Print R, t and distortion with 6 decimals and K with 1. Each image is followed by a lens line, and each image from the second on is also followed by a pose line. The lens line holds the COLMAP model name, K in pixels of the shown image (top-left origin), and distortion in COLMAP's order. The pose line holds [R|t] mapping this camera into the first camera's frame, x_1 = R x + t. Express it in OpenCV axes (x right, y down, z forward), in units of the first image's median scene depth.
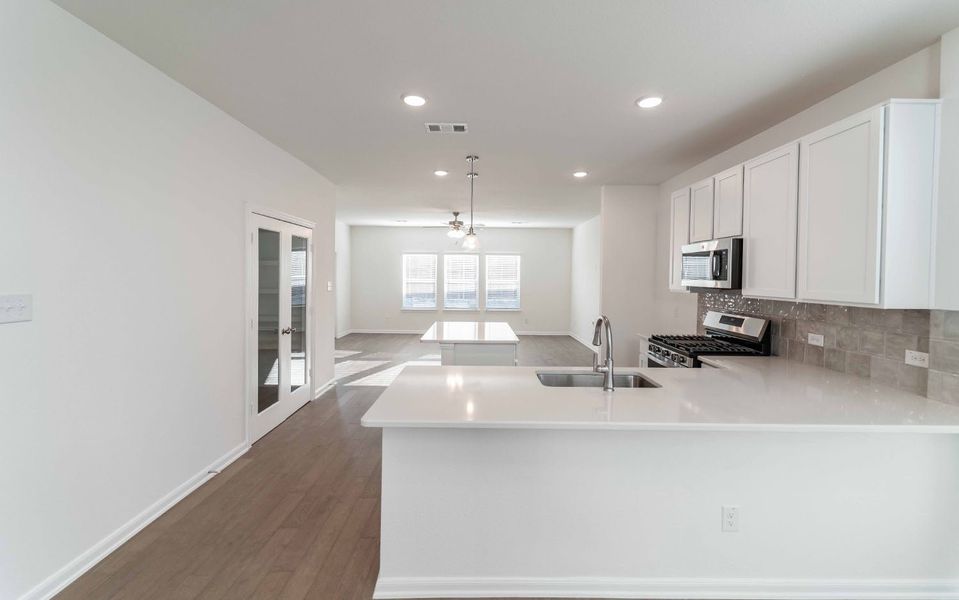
lens RADIAL K [[389.6, 0, 480.2], [0, 389.6, 297.5], [0, 0, 1]] dist [-0.002391, -0.000566]
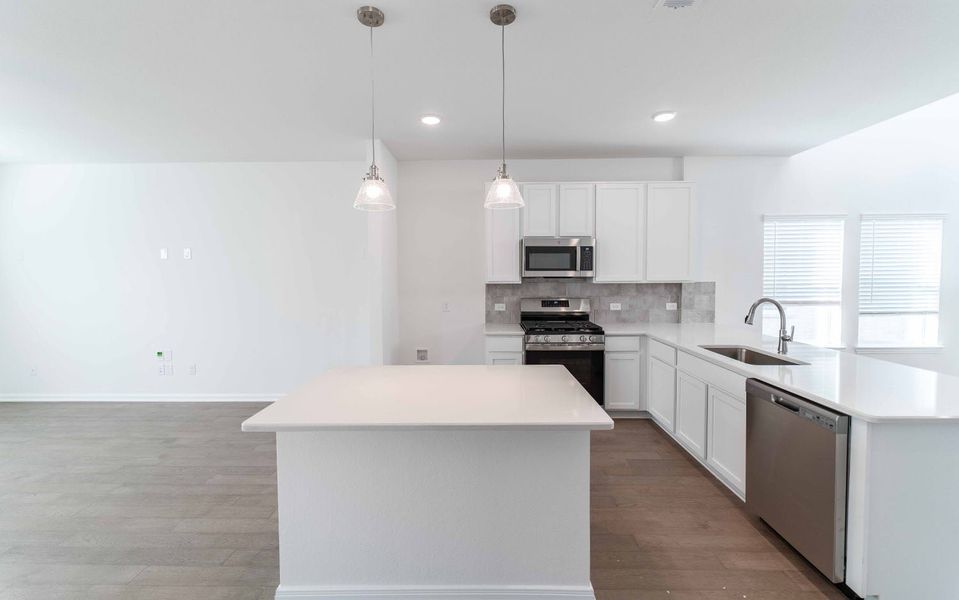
lens RADIAL K [[389.6, 0, 480.2], [0, 389.6, 297.5], [0, 0, 1]] dist [-0.002391, -0.000566]
pose [[0.014407, -0.072451, 0.997268, -0.849829], [0.060789, 0.995590, 0.071451, -0.089559], [-0.998047, 0.059594, 0.018748, 1.716422]]
